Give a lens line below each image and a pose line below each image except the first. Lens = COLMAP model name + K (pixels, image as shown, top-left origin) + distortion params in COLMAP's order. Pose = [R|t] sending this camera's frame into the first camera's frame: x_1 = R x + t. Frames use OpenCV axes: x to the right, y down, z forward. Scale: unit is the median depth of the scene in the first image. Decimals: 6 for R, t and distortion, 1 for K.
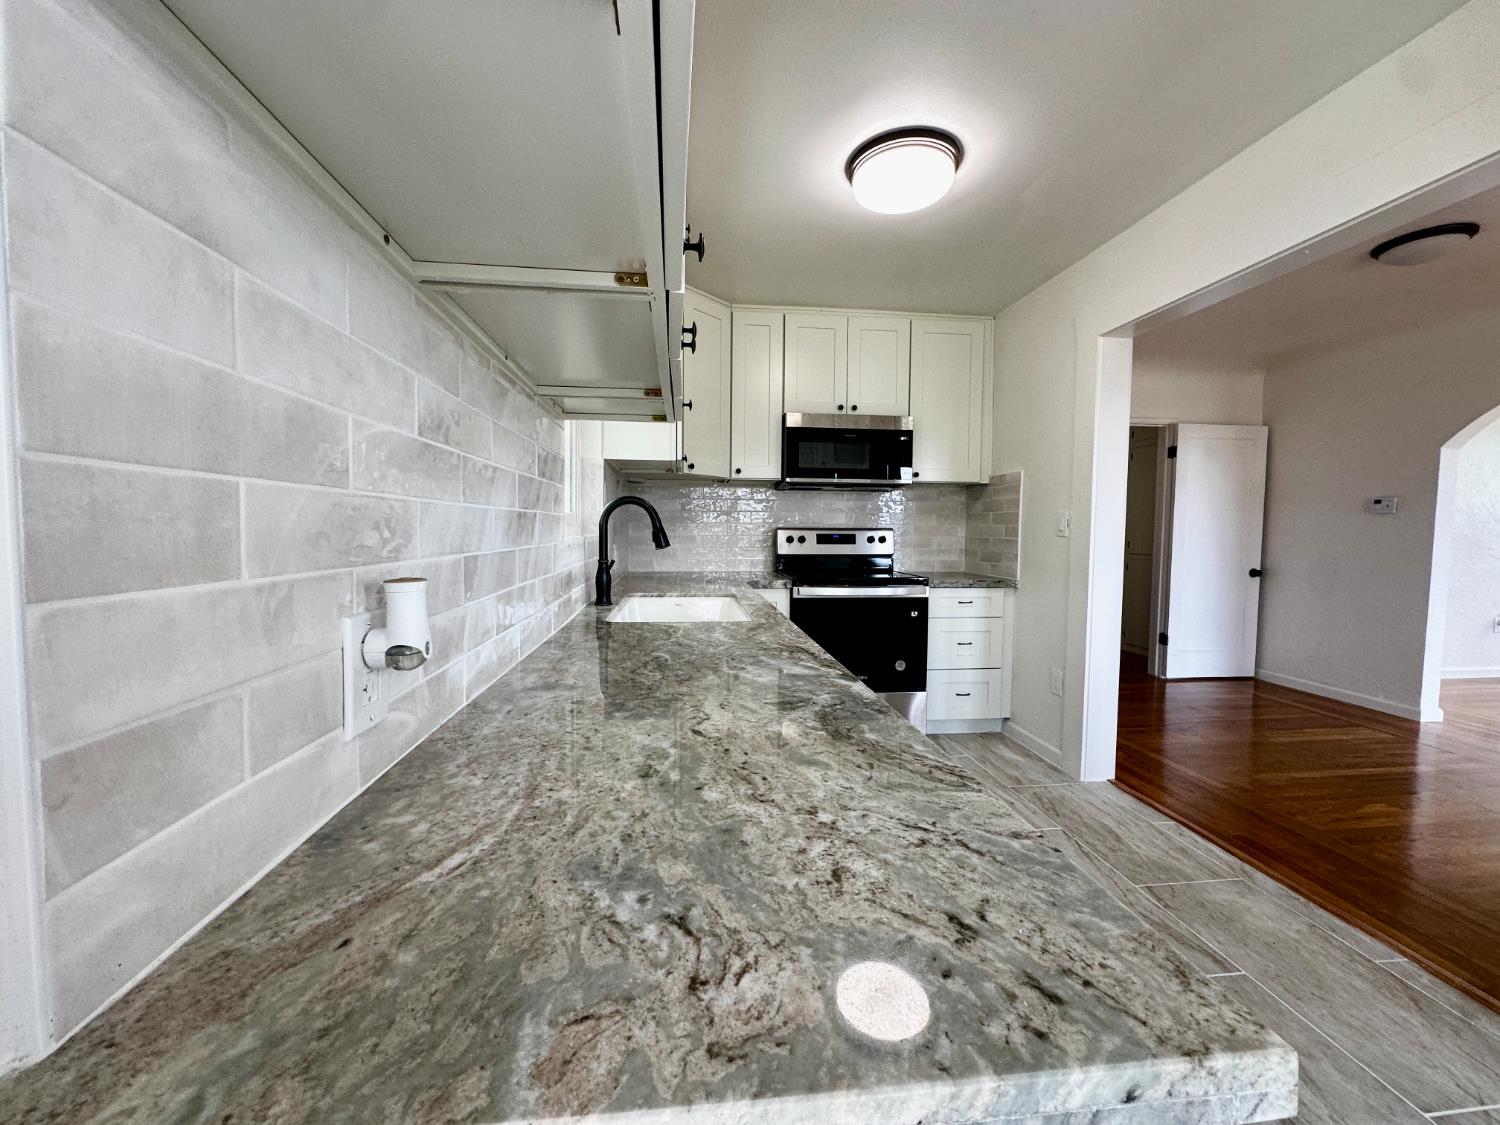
lens RADIAL K [[602.0, 0, 749.0], [0, 602.0, 562.5], [0, 0, 1]] dist [-0.008308, 0.002505]
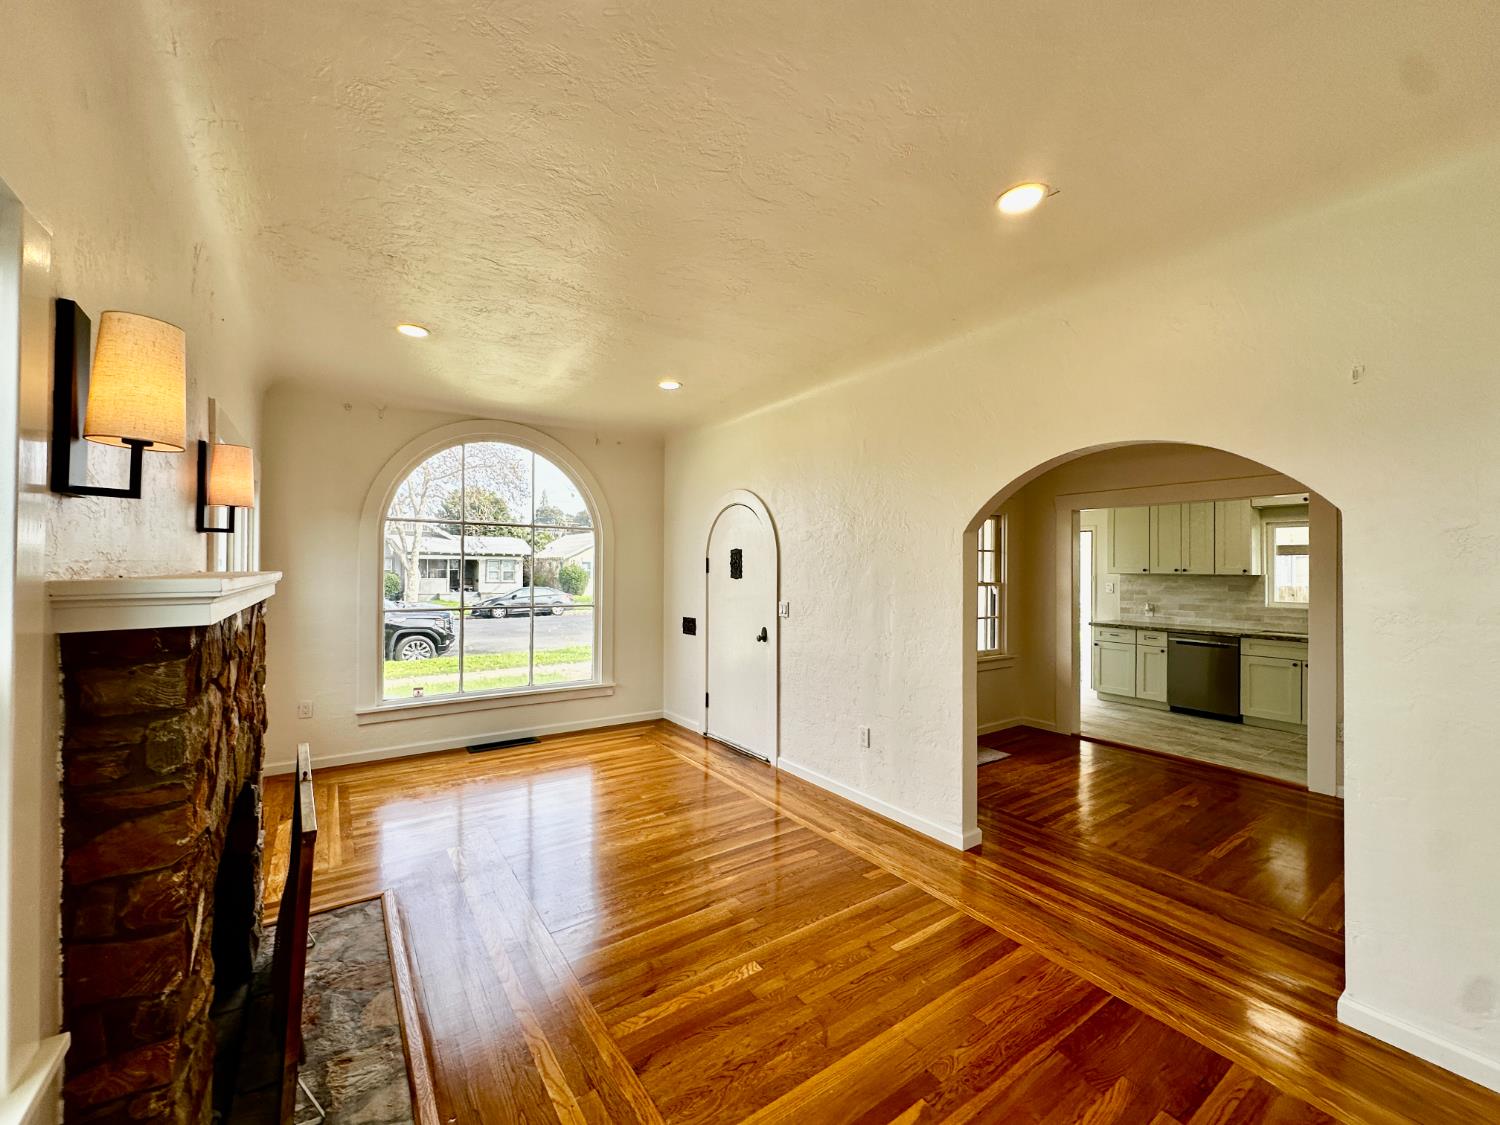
lens RADIAL K [[602.0, 0, 749.0], [0, 602.0, 562.5], [0, 0, 1]] dist [-0.008308, 0.002505]
pose [[-0.877779, -0.019767, -0.478658, 2.198328], [-0.041345, 0.998546, 0.034584, -0.157890], [0.477278, 0.050147, -0.877320, 1.398925]]
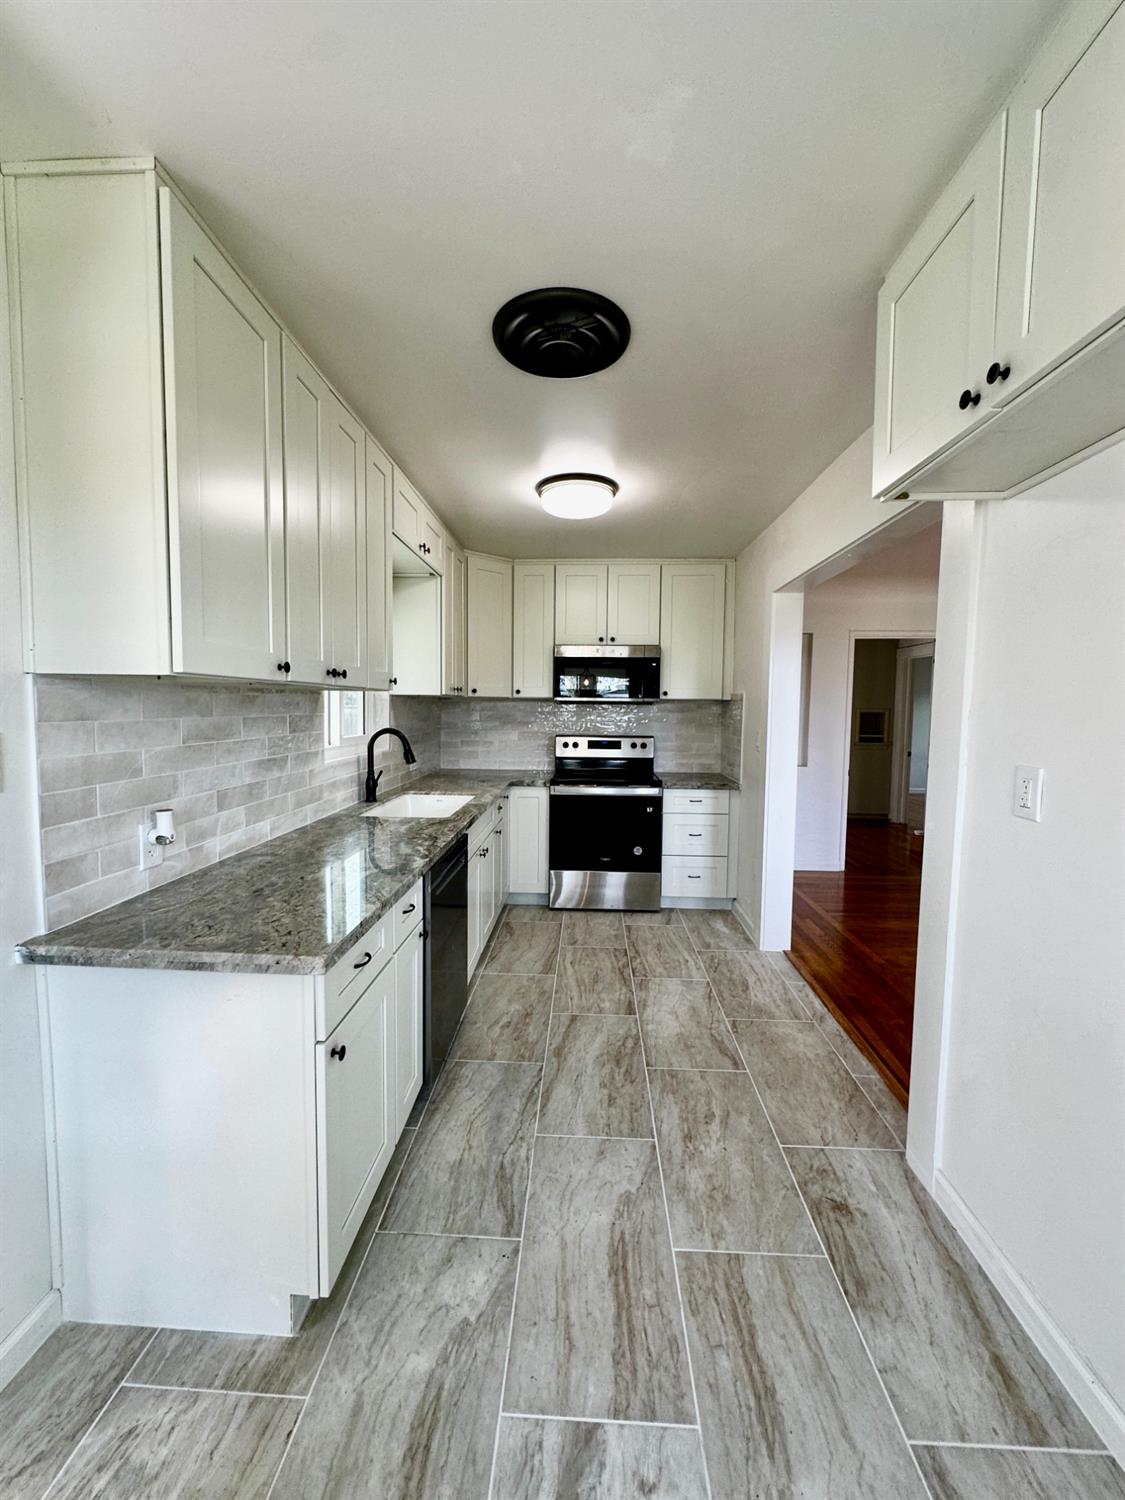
lens RADIAL K [[602.0, 0, 563.7], [0, 602.0, 747.1], [0, 0, 1]] dist [-0.008308, 0.002505]
pose [[0.987714, 0.013788, -0.155662, 0.294350], [-0.011849, 0.999840, 0.013374, -0.057527], [0.155821, -0.011366, 0.987720, -0.247791]]
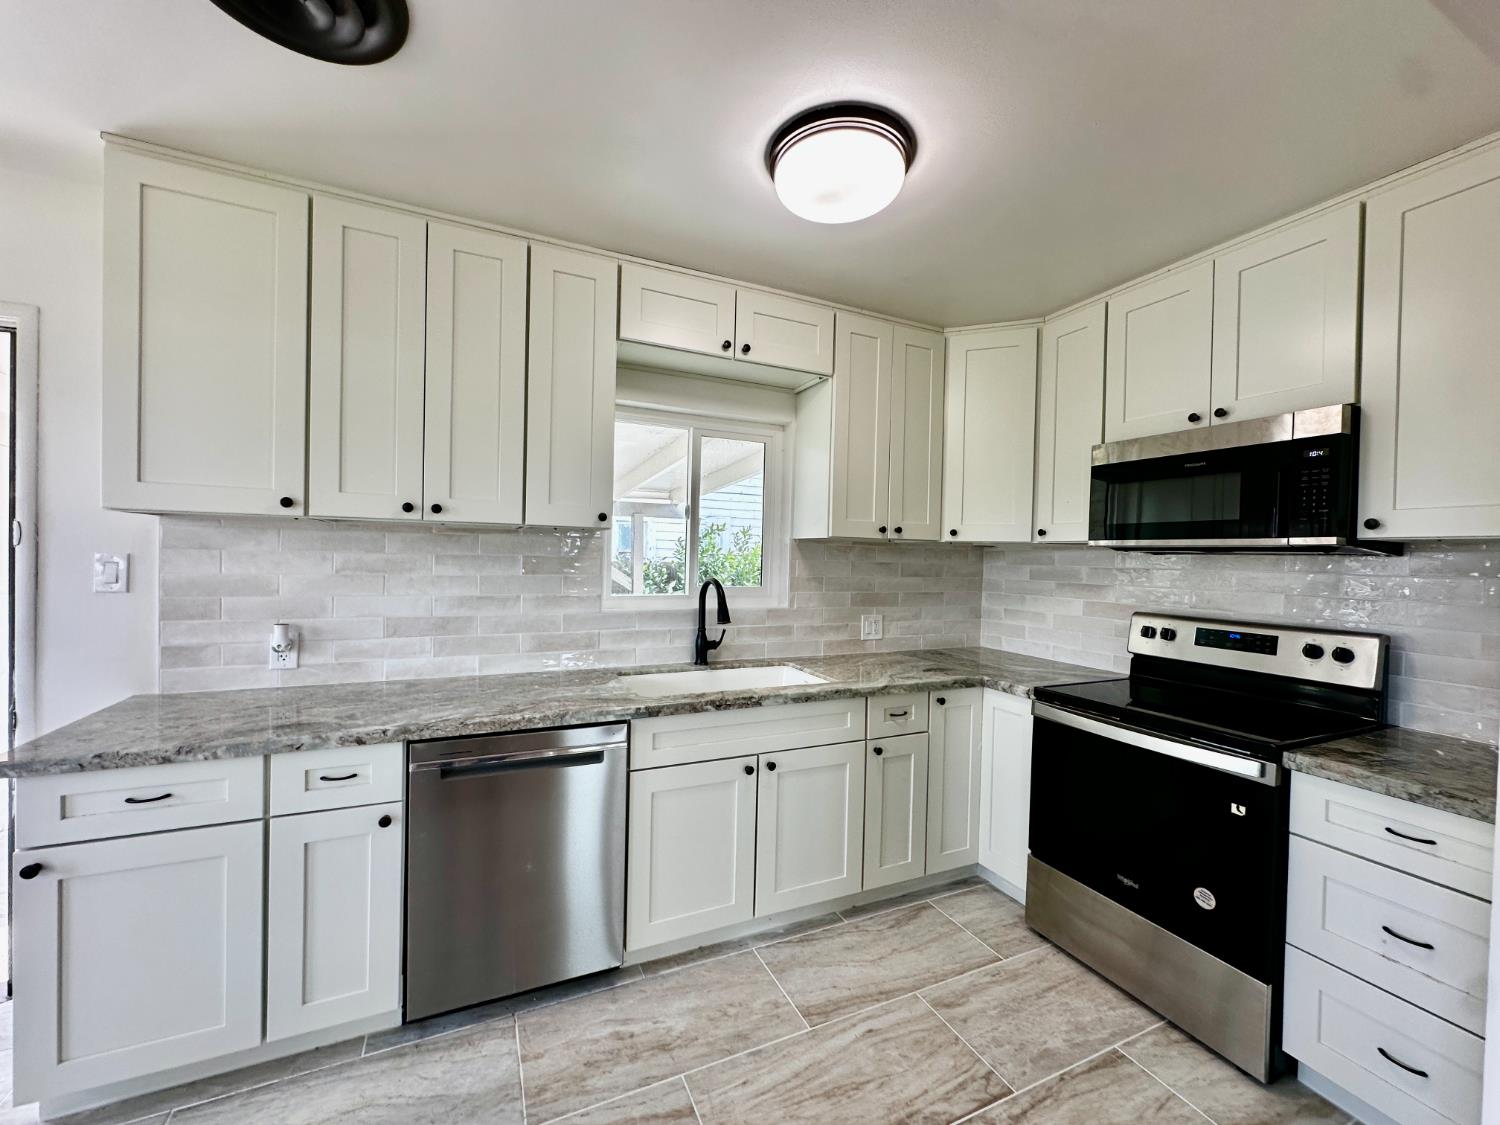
lens RADIAL K [[602.0, 0, 749.0], [0, 602.0, 562.5], [0, 0, 1]] dist [-0.008308, 0.002505]
pose [[0.312538, 0.011824, -0.949832, 0.624893], [-0.071795, 0.997356, -0.011208, -0.085445], [0.947188, 0.071696, 0.312561, 0.450159]]
